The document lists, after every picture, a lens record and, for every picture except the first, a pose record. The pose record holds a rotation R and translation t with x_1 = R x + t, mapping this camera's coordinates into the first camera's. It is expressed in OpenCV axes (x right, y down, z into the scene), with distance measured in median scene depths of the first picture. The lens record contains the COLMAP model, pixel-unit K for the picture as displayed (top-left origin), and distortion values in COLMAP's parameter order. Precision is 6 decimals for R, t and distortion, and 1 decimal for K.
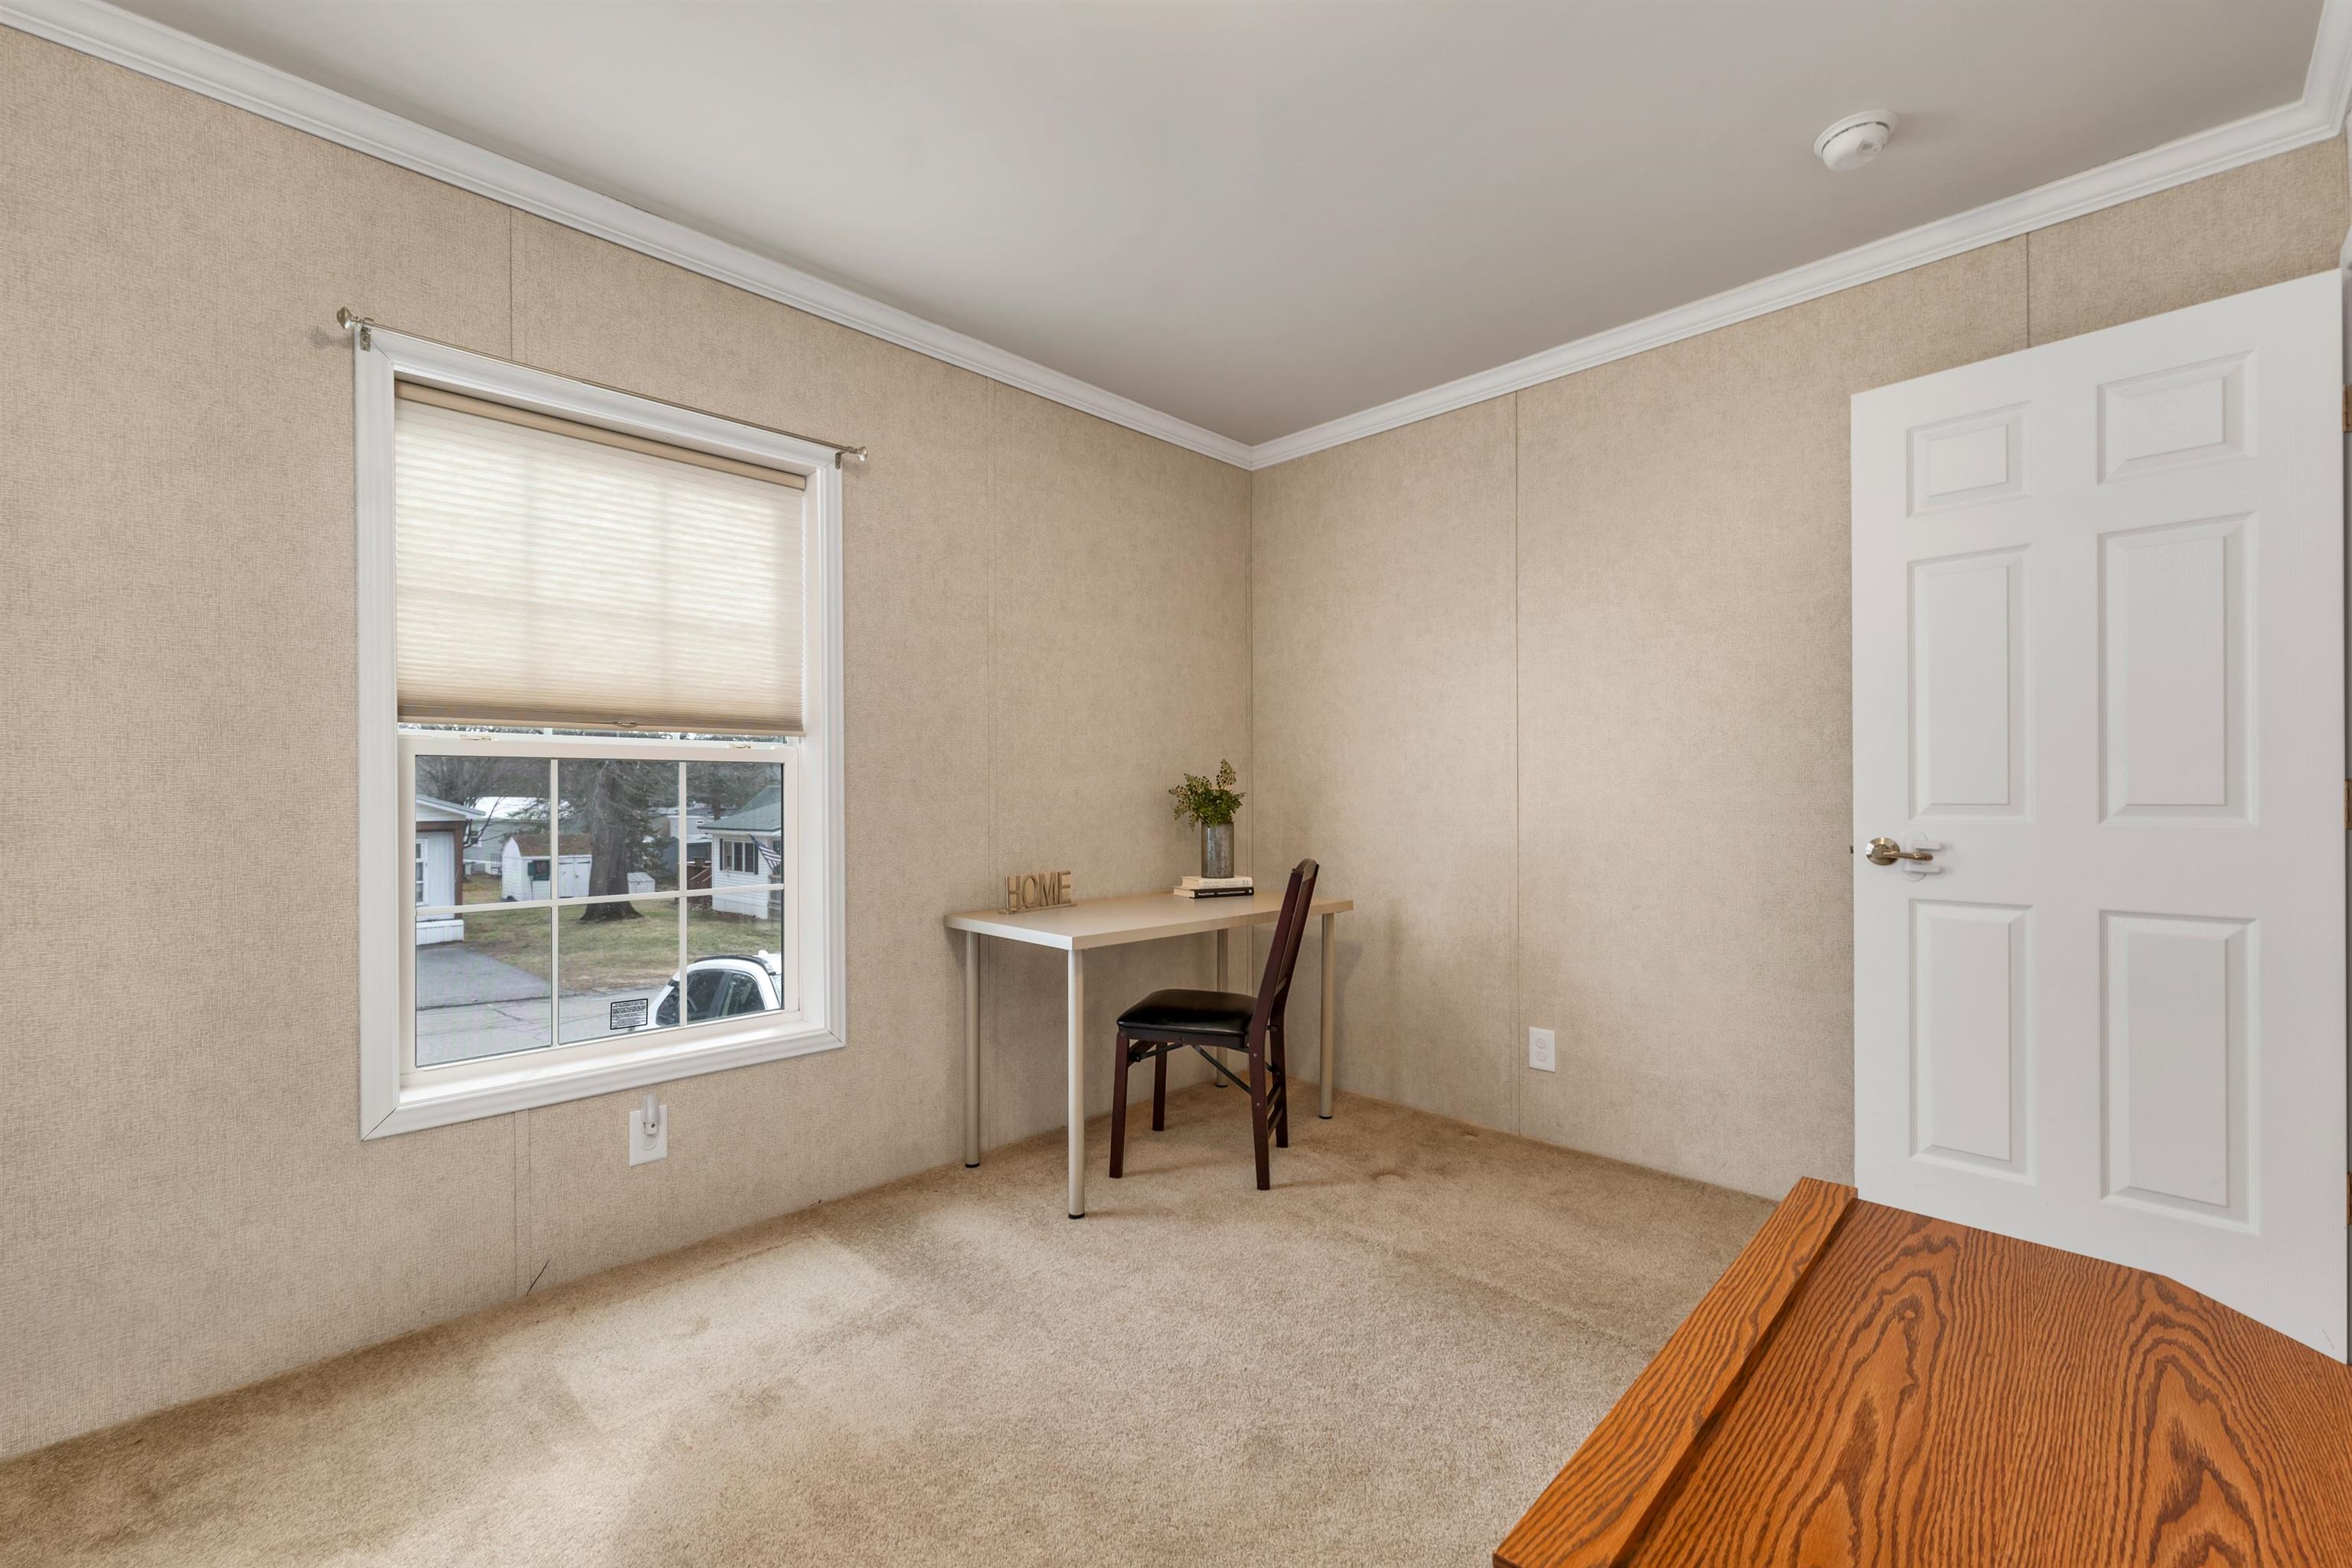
lens RADIAL K [[986.6, 0, 1151.1], [0, 986.6, 792.1], [0, 0, 1]] dist [0.000445, -0.001822]
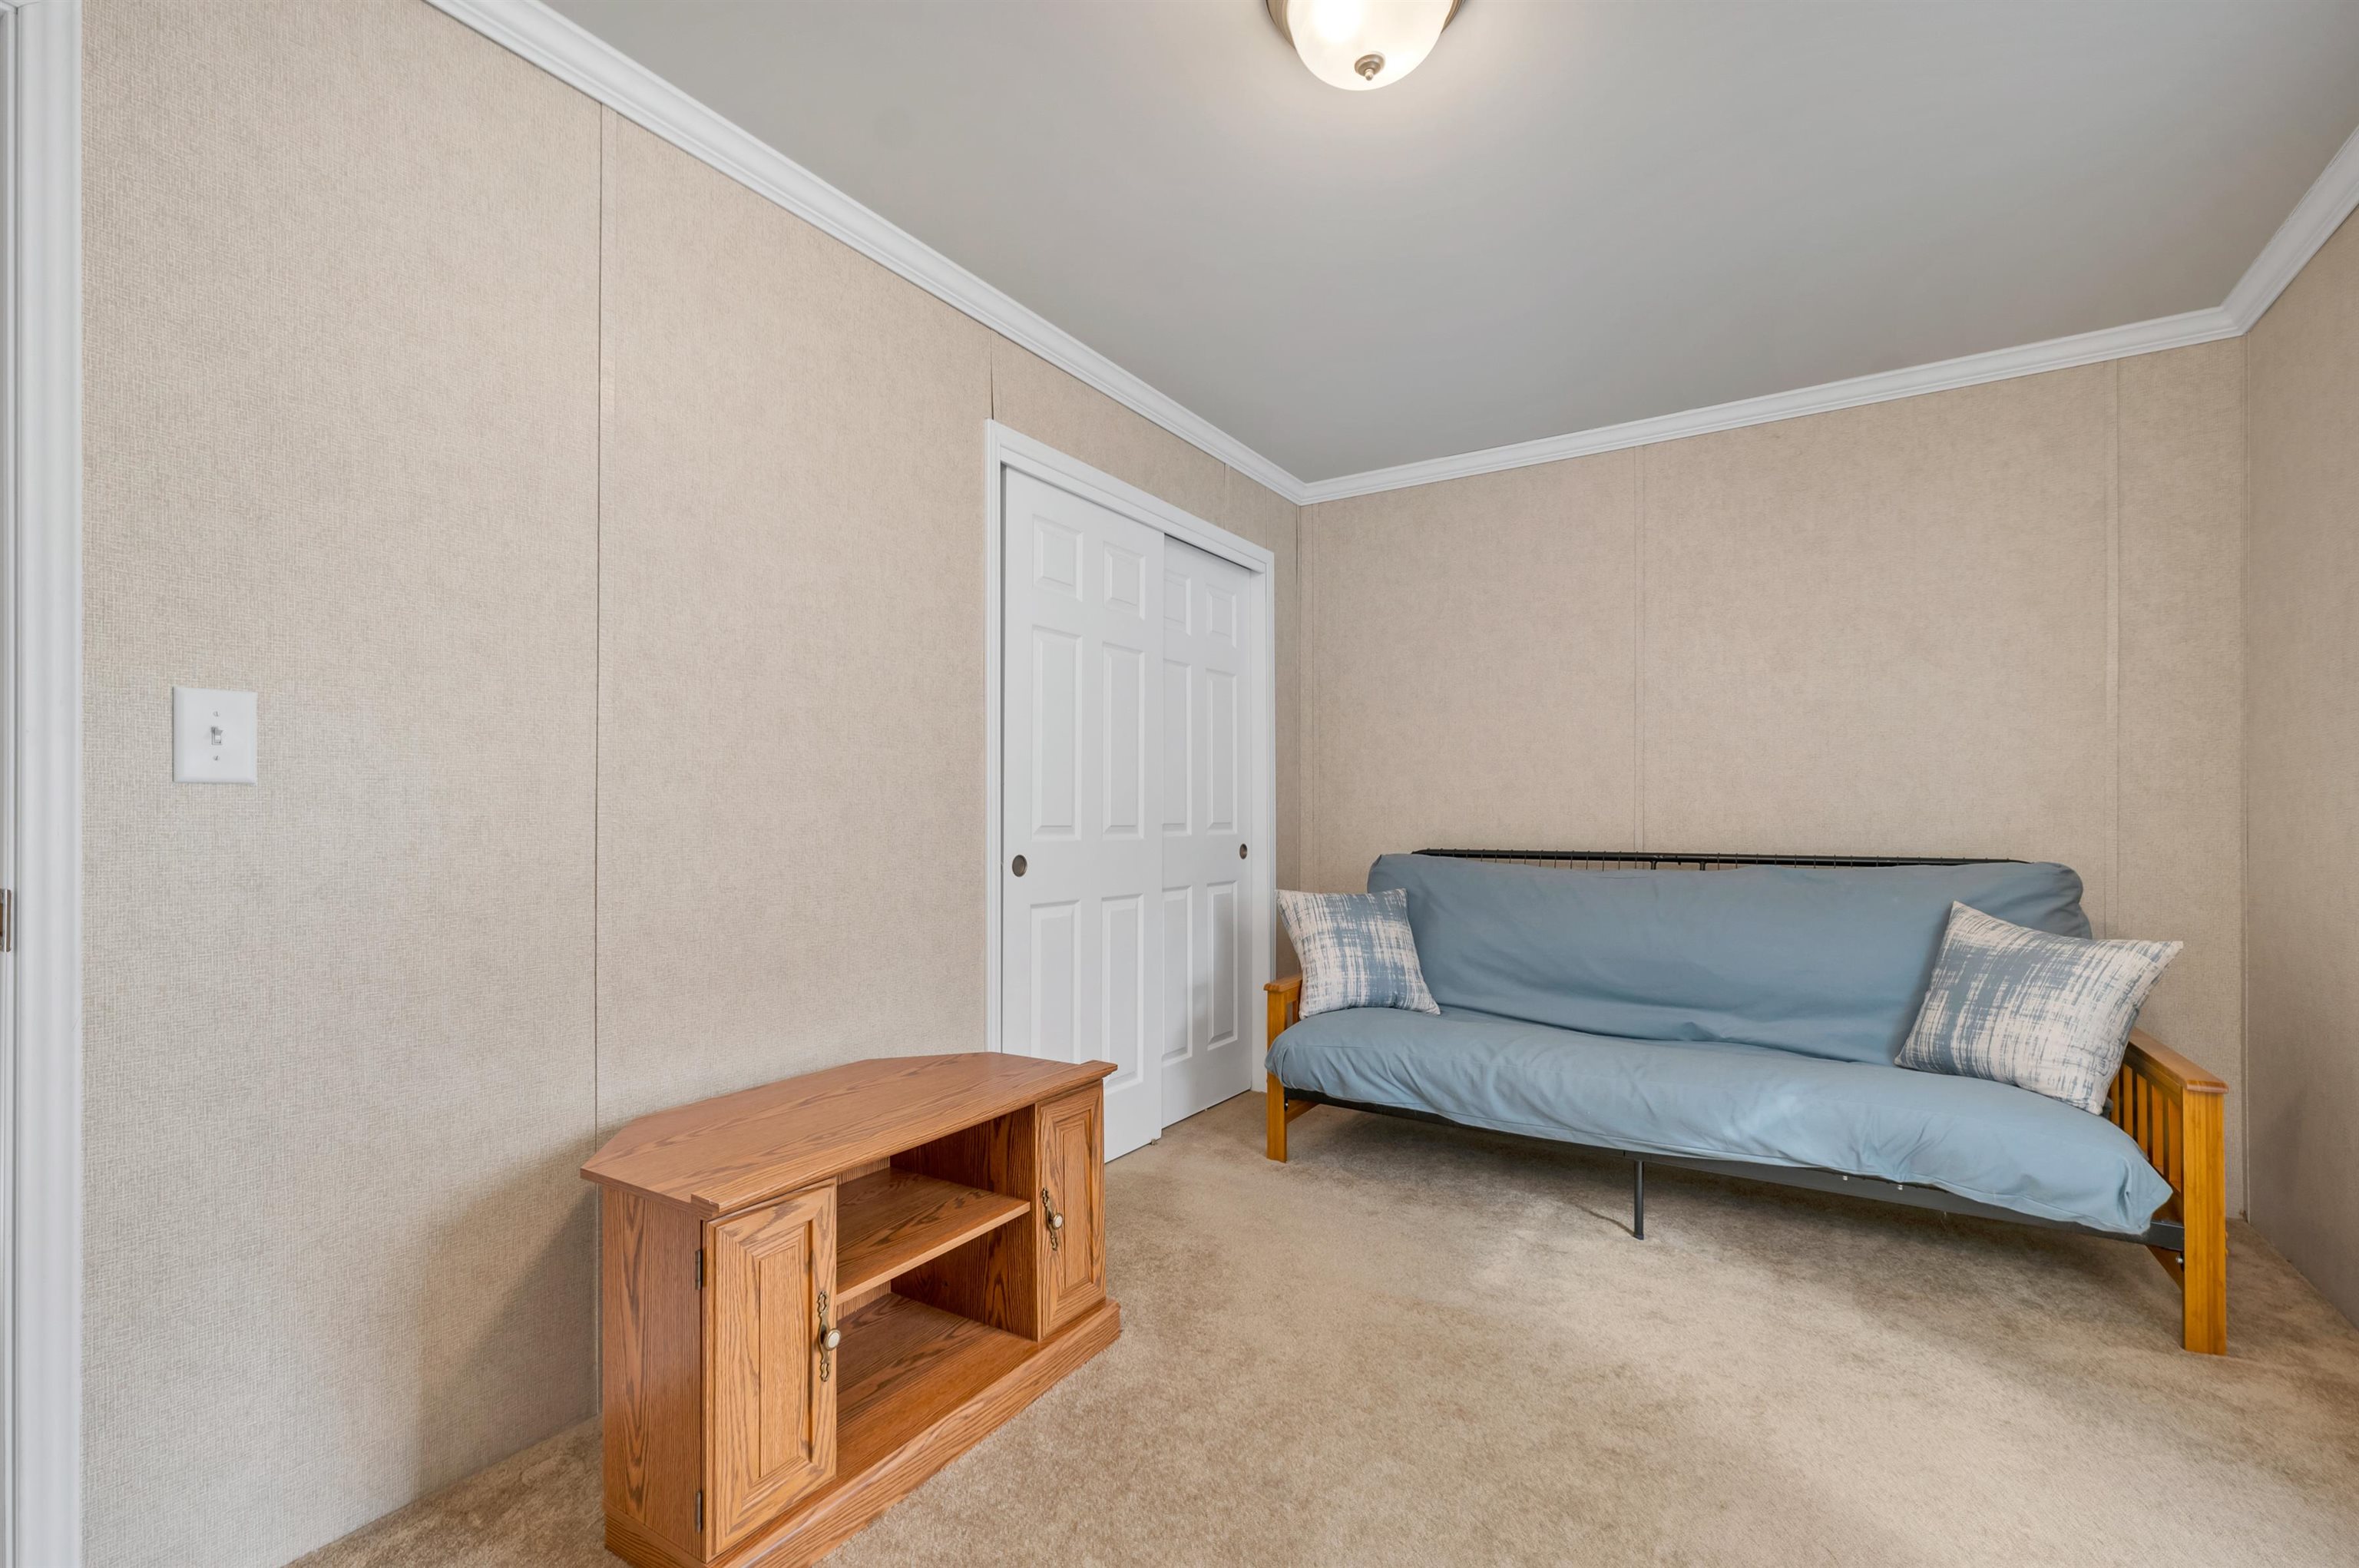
lens RADIAL K [[1007.7, 0, 1188.3], [0, 1007.7, 807.2], [0, 0, 1]] dist [-0.003180, -0.000075]
pose [[-0.973036, 0.003326, -0.230628, 0.592637], [0.004709, 0.999974, -0.005445, 0.008402], [0.230603, -0.006385, -0.973027, 2.819840]]
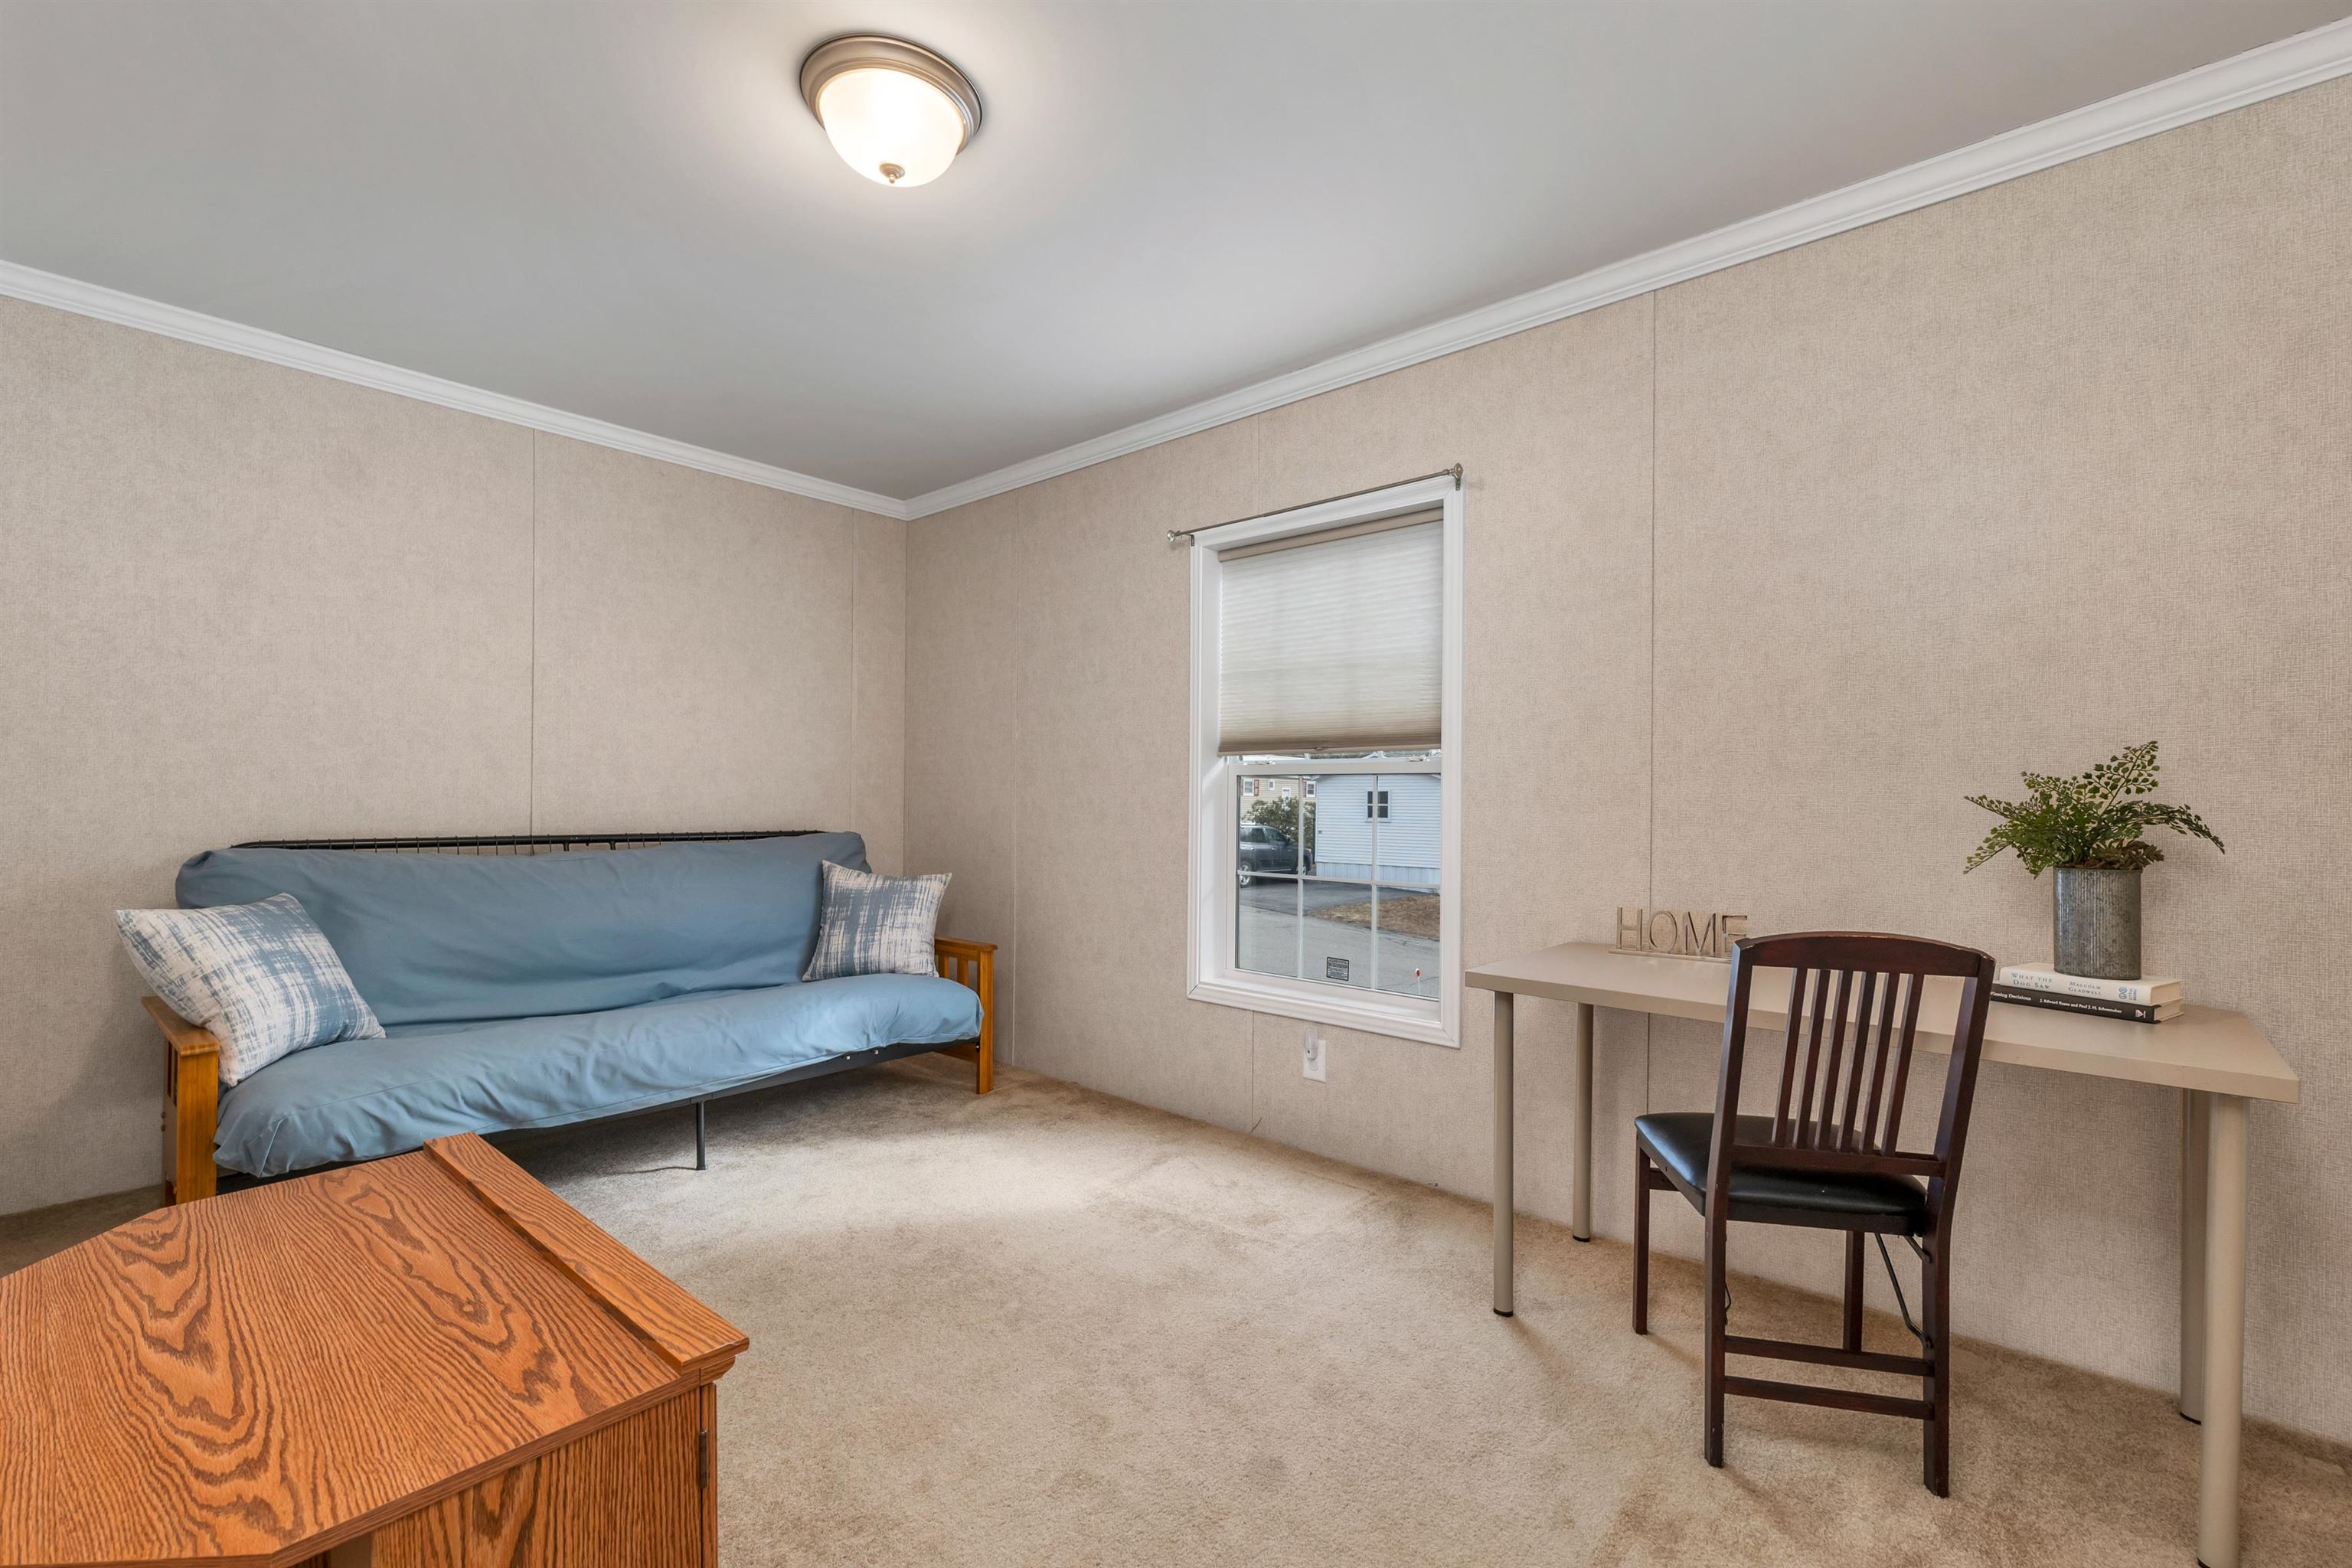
lens RADIAL K [[986.6, 0, 1165.7], [0, 986.6, 786.0], [0, 0, 1]] dist [0.000445, -0.001822]
pose [[0.065690, -0.009199, -0.997798, 1.896415], [-0.009676, 0.999905, -0.009855, -0.006373], [0.997793, 0.010302, 0.065595, 1.698900]]
